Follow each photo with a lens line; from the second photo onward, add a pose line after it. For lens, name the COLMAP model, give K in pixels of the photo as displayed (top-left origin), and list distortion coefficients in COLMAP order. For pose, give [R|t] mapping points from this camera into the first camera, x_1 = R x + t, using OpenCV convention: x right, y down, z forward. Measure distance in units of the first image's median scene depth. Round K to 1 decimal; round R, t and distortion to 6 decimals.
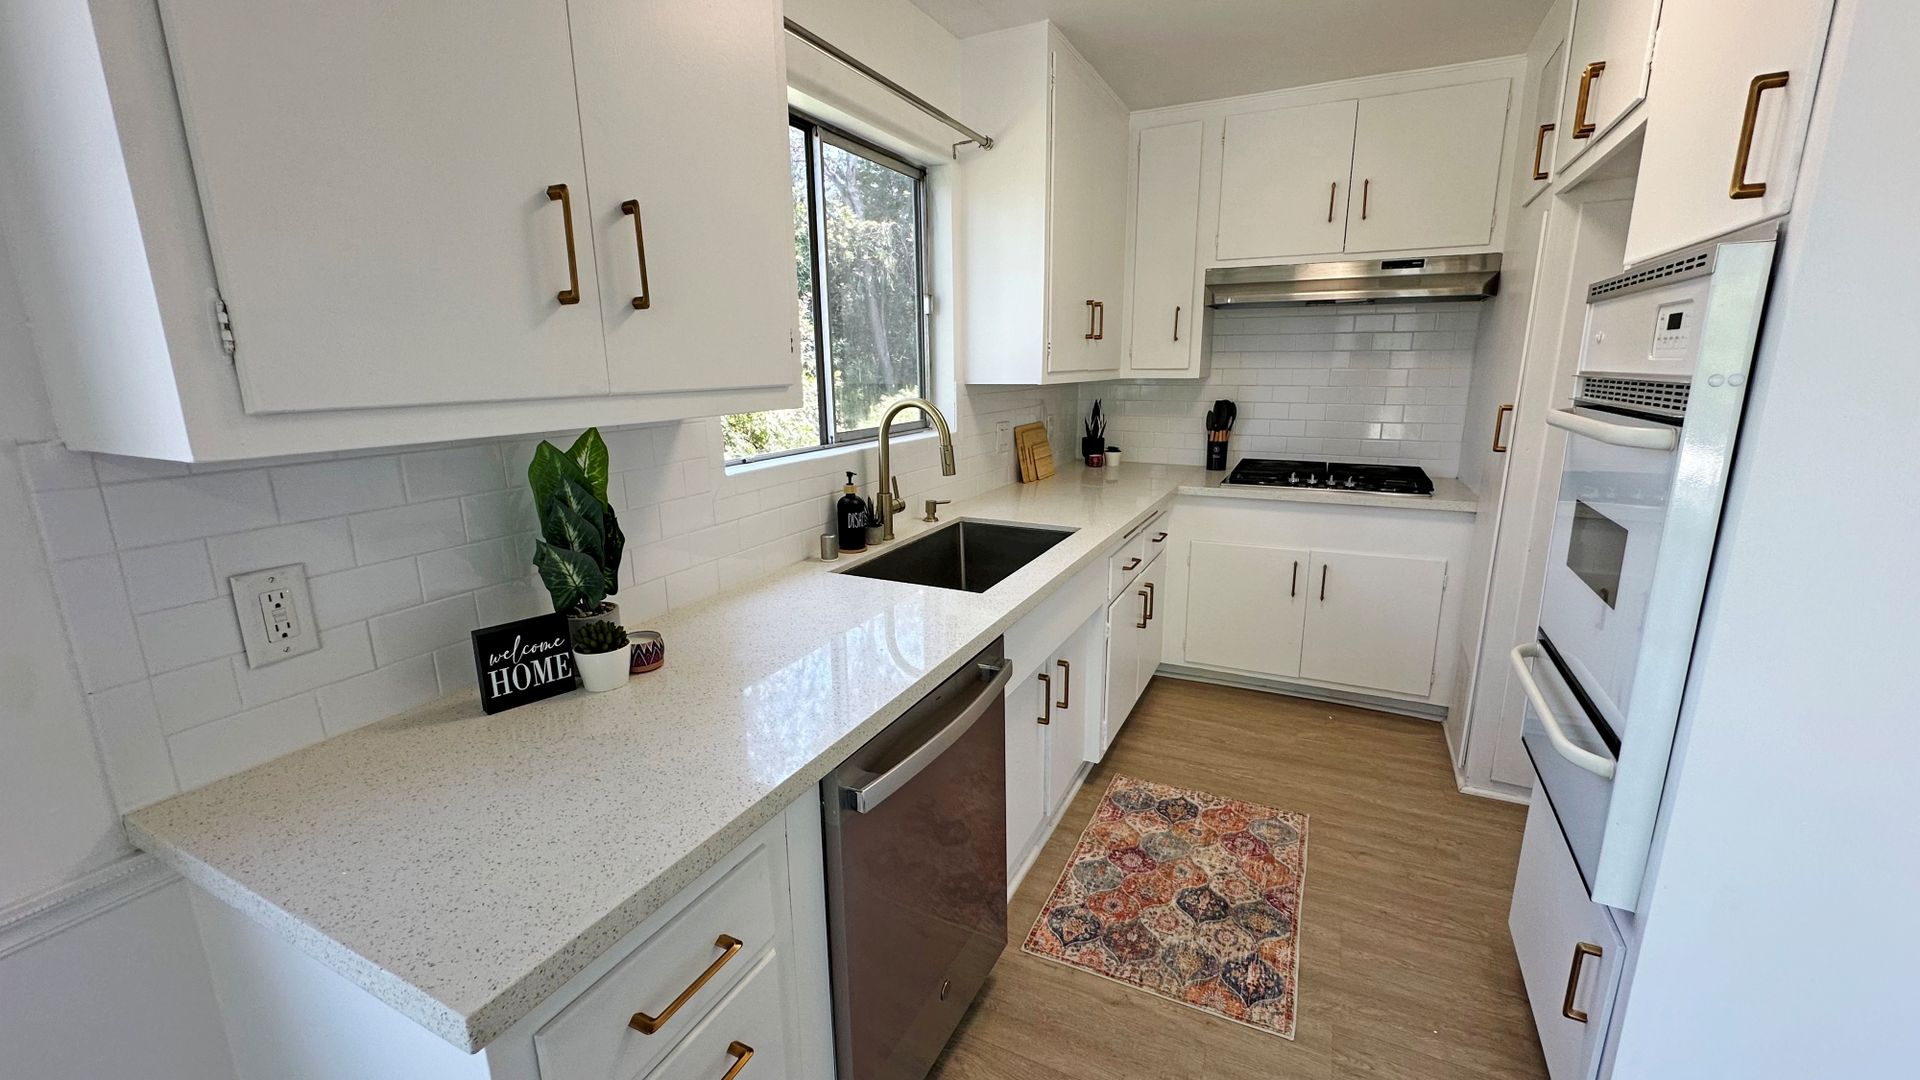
lens RADIAL K [[777.1, 0, 939.8], [0, 777.1, 547.7], [0, 0, 1]] dist [-0.000306, 0.000713]
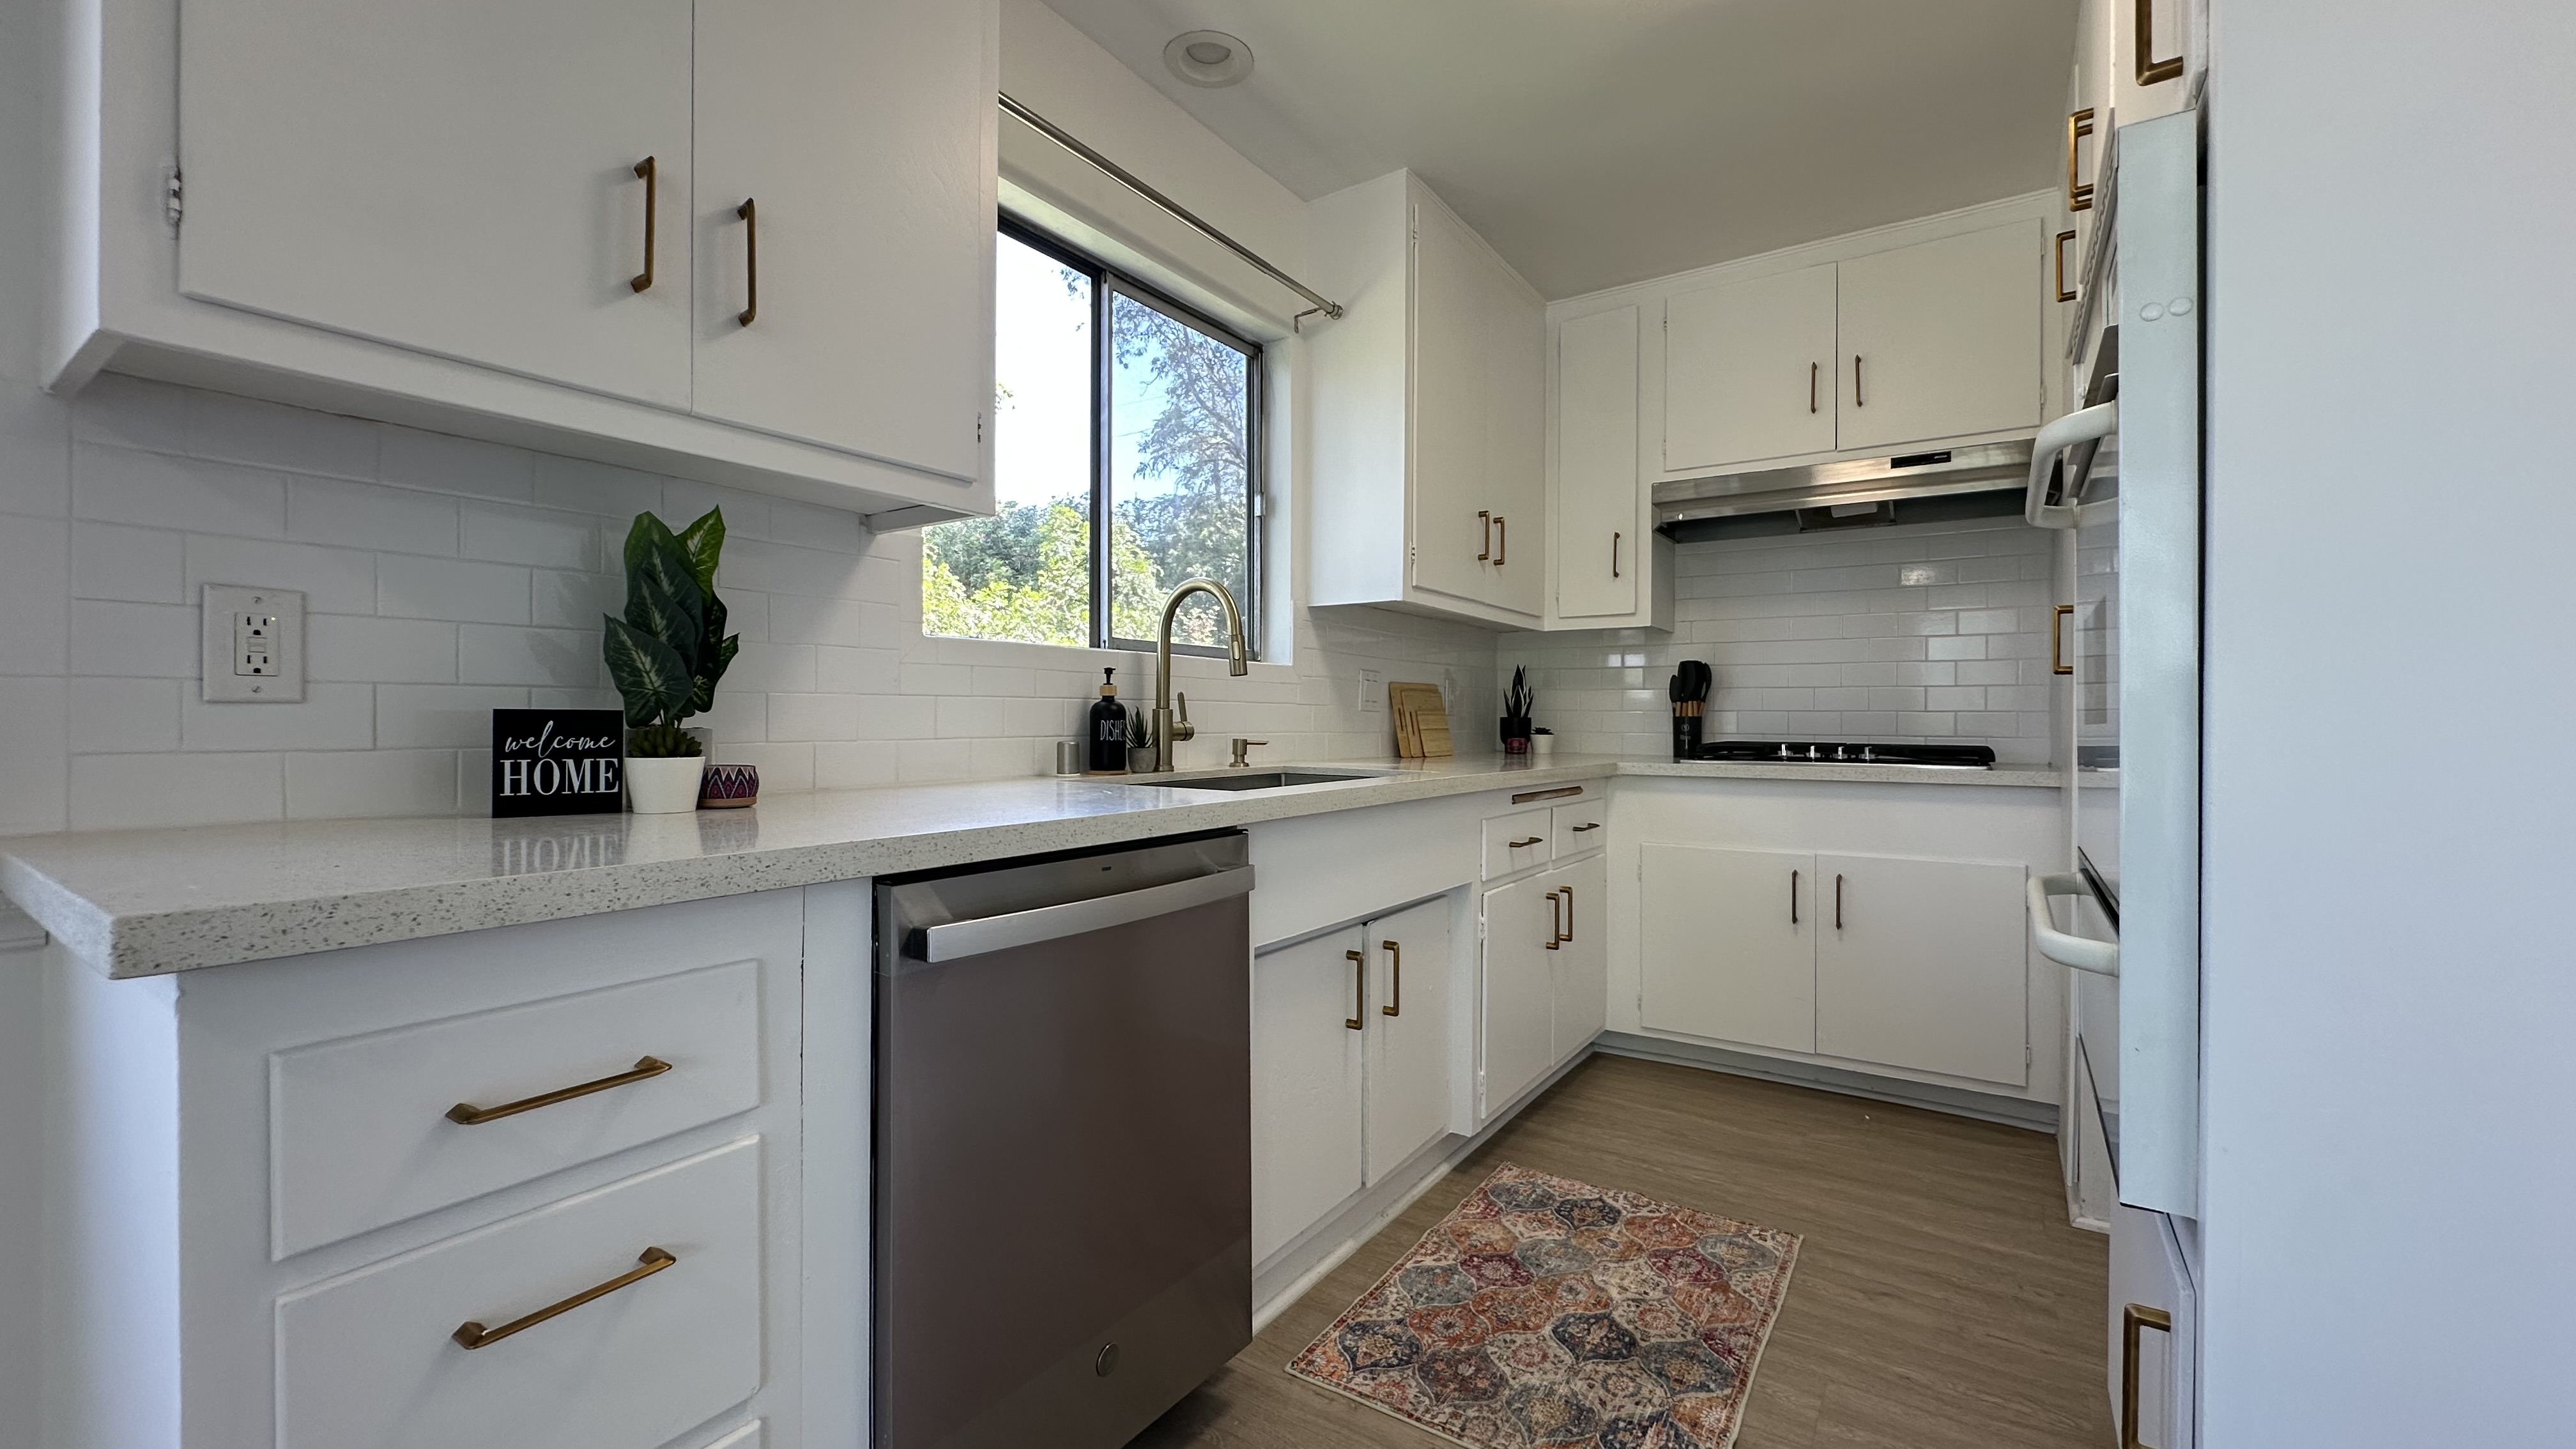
lens RADIAL K [[1043.4, 0, 1270.1], [0, 1043.4, 740.9], [0, 0, 1]] dist [0.000099, 0.000236]
pose [[0.989946, 0.021447, -0.139810, 0.184989], [-0.052702, 0.973193, -0.223871, 0.192397], [0.131261, 0.228988, 0.964539, 0.054463]]
